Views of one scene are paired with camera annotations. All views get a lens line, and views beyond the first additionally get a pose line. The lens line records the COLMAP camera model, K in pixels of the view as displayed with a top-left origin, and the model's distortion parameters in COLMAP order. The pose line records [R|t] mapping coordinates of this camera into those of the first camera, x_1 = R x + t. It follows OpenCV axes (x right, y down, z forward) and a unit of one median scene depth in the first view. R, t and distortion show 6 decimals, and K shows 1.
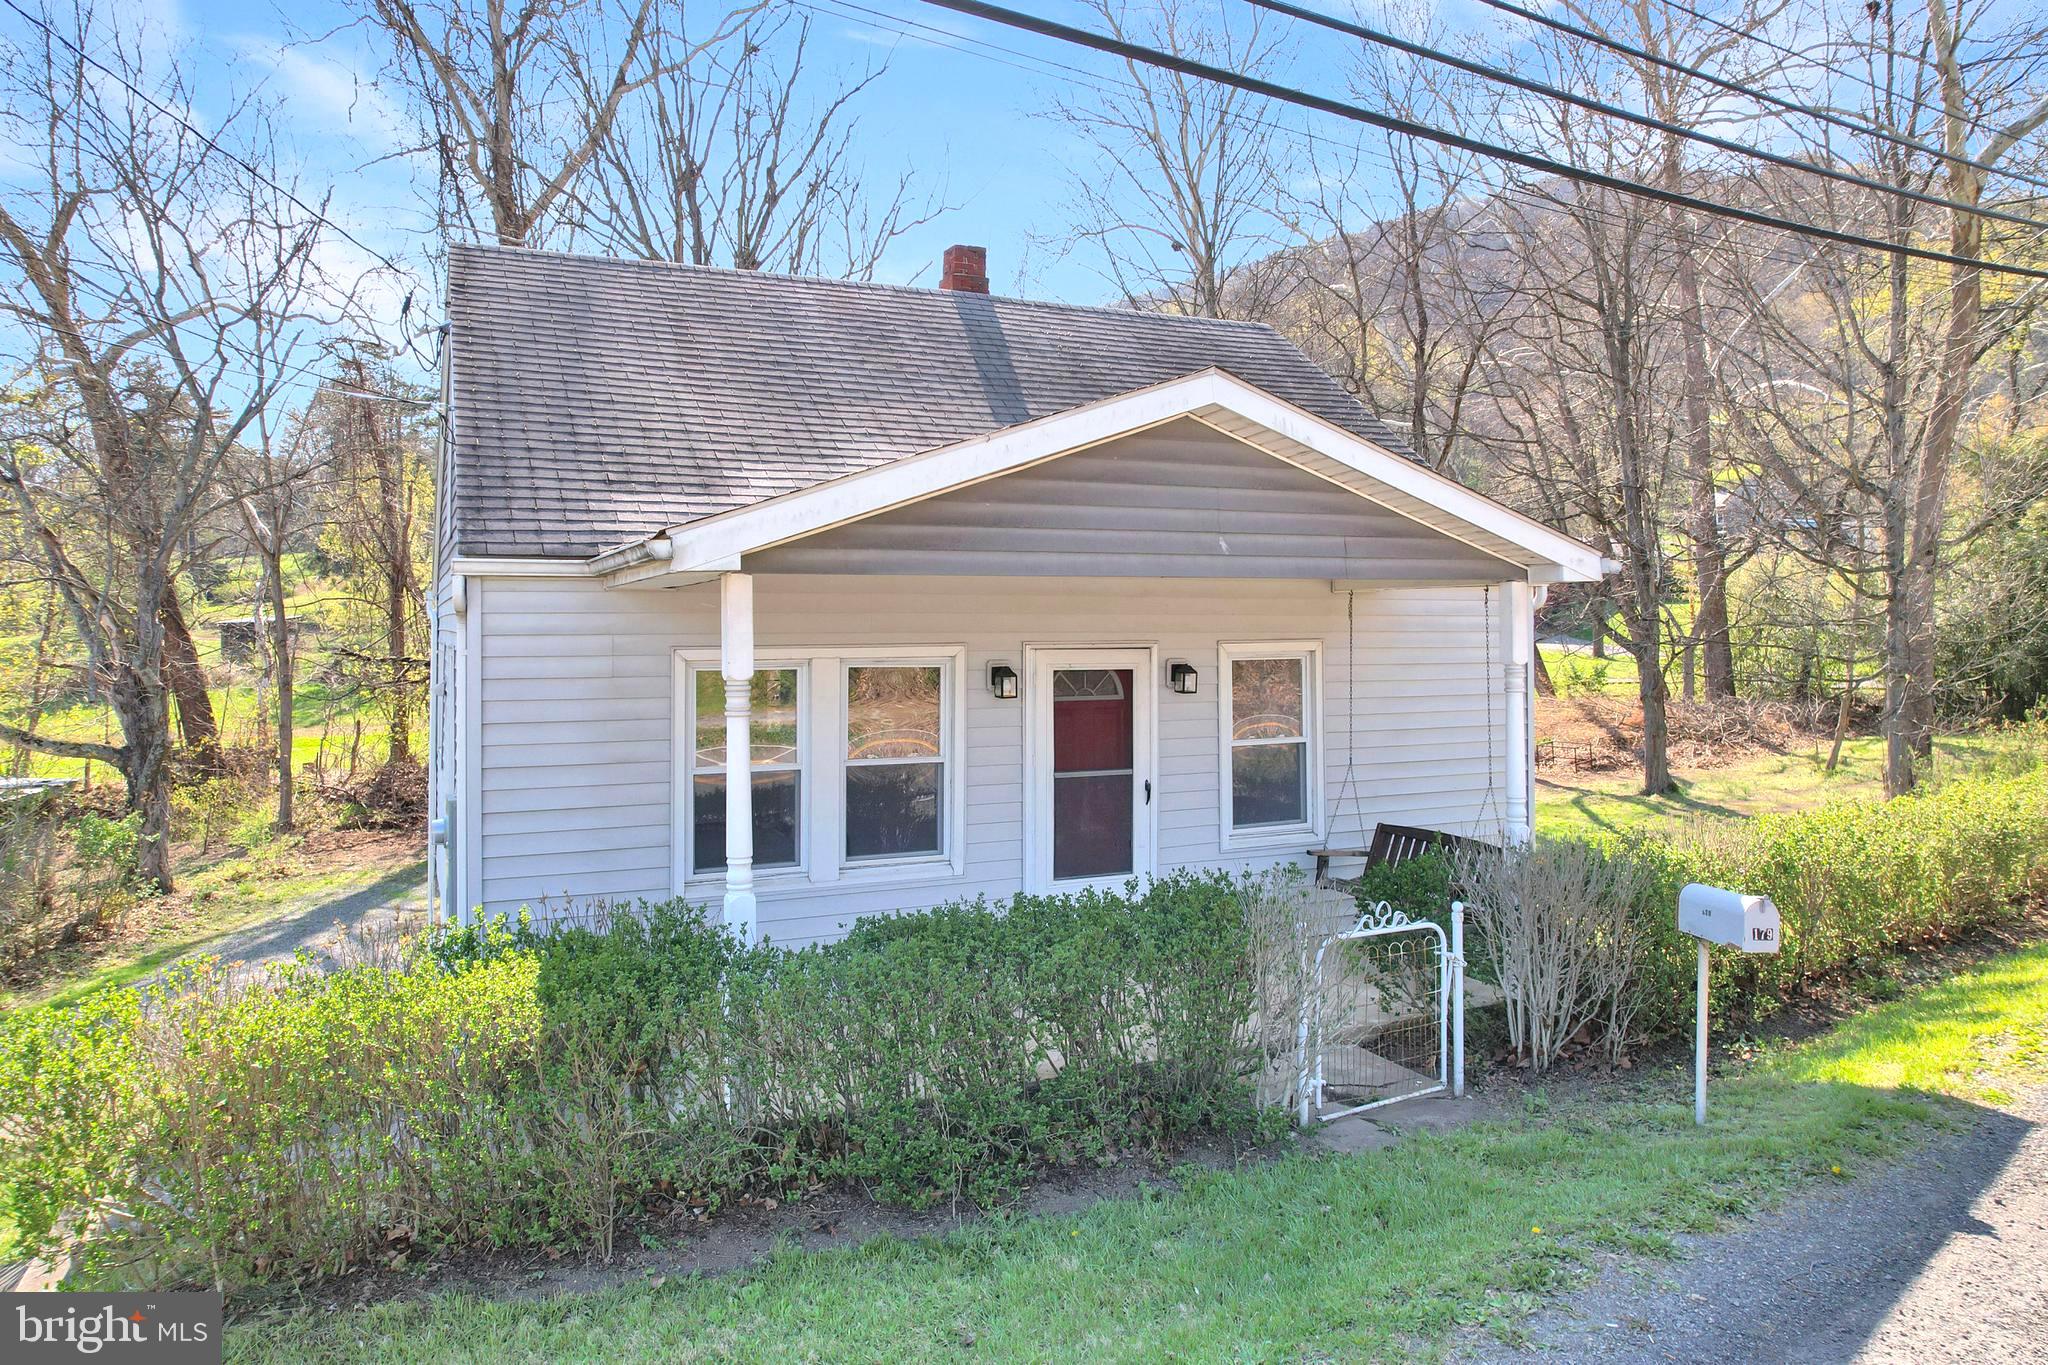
lens RADIAL K [[1342.1, 0, 1040.2], [0, 1342.1, 625.8], [0, 0, 1]] dist [-0.047677, 0.032710]
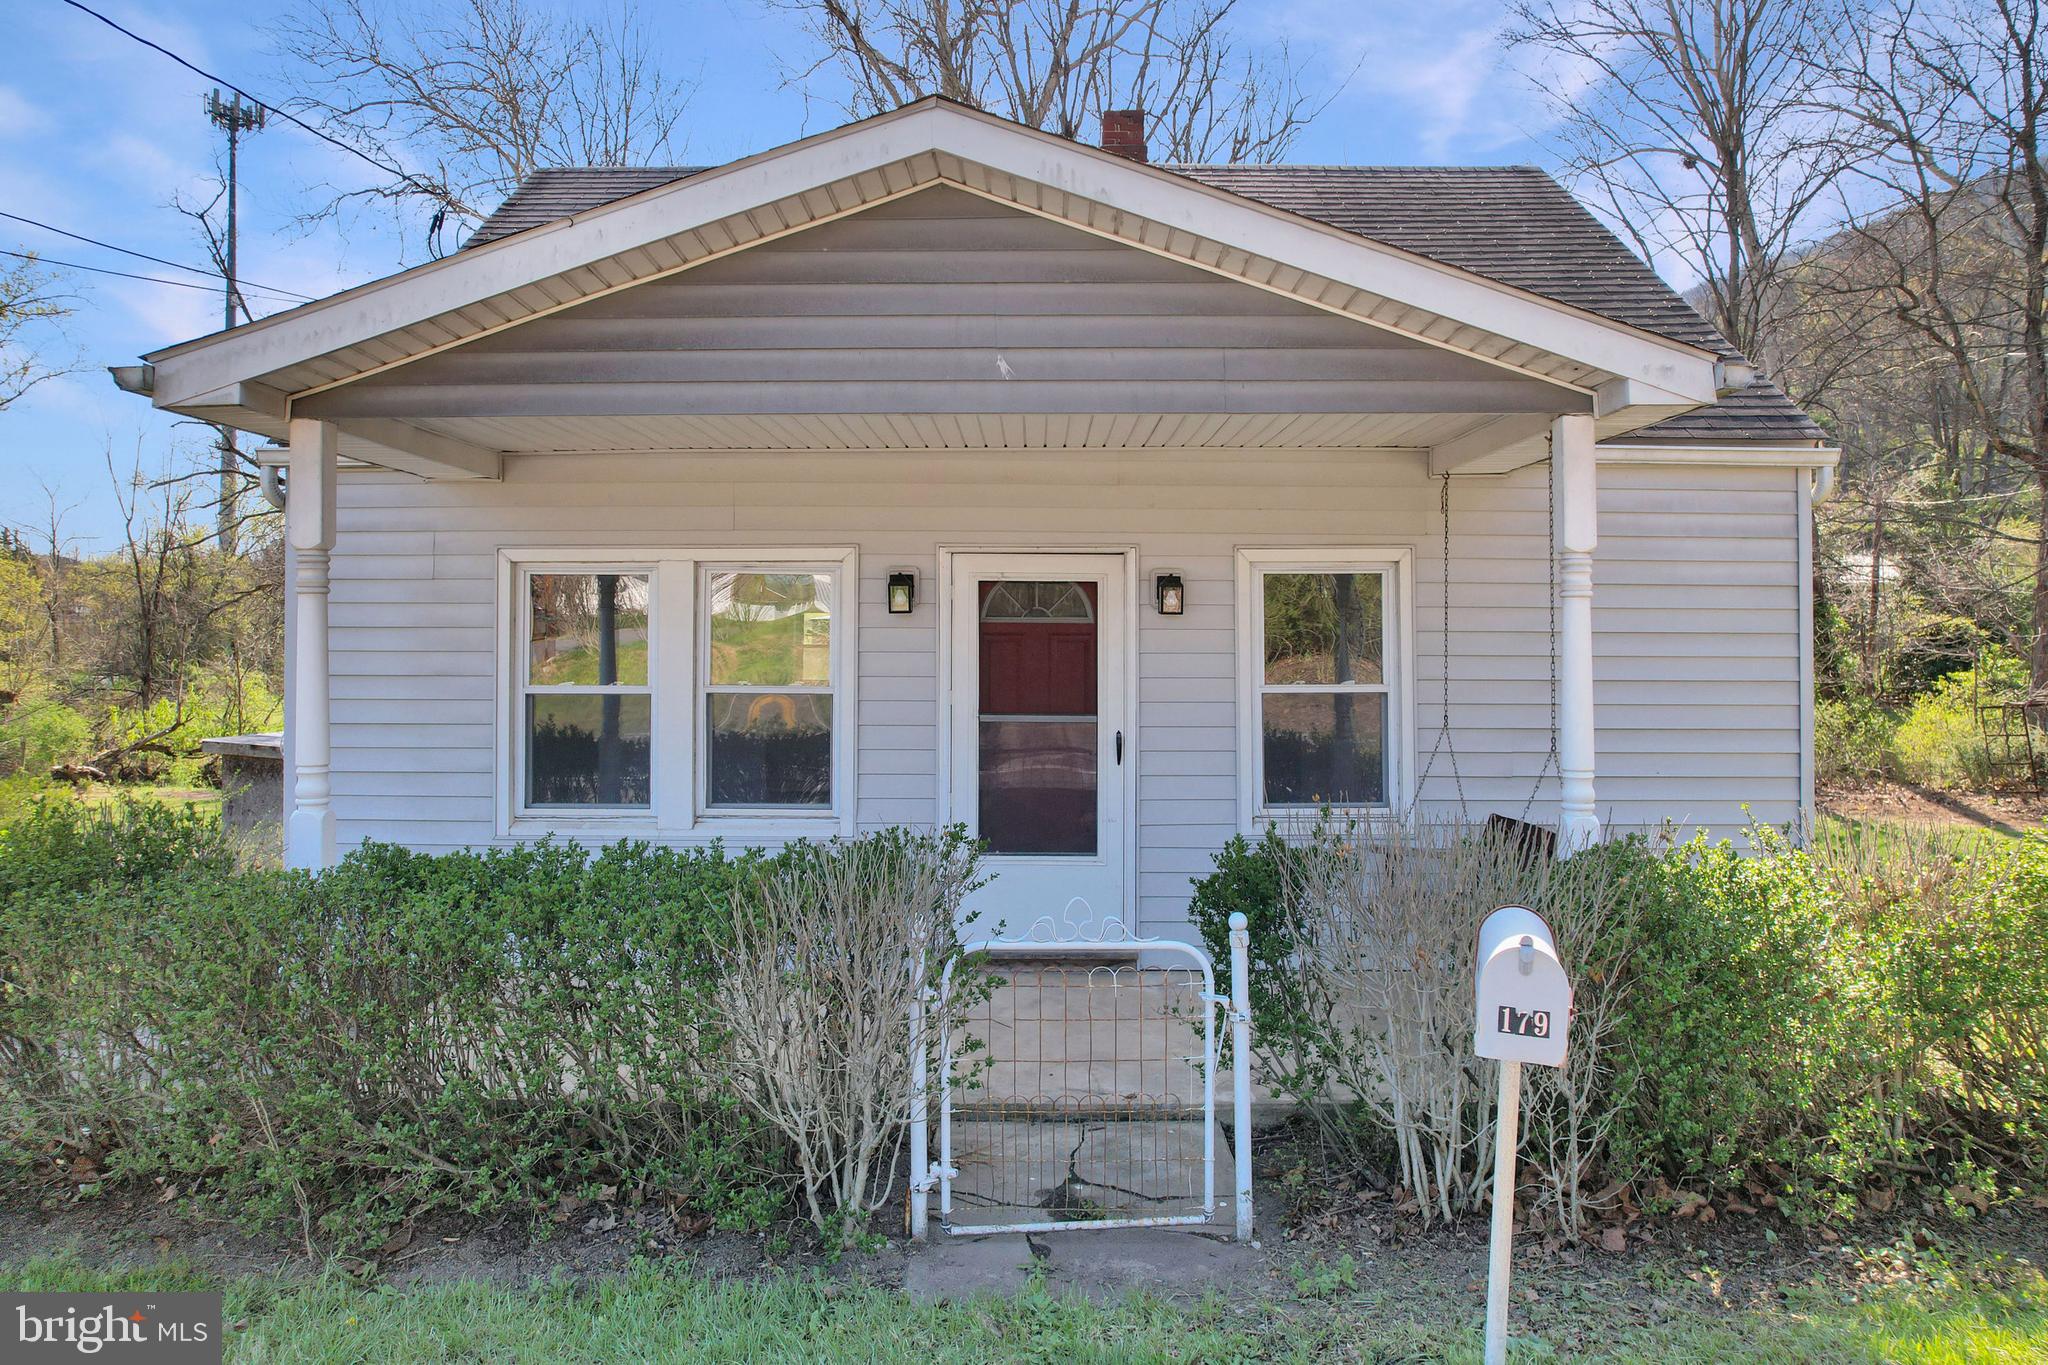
lens RADIAL K [[1342.1, 0, 1031.3], [0, 1342.1, 635.1], [0, 0, 1]] dist [-0.047677, 0.032710]
pose [[0.906558, 0.005815, -0.422041, 0.351416], [-0.004586, 0.999982, 0.003928, 0.059306], [0.422056, -0.001626, 0.906568, 0.307955]]
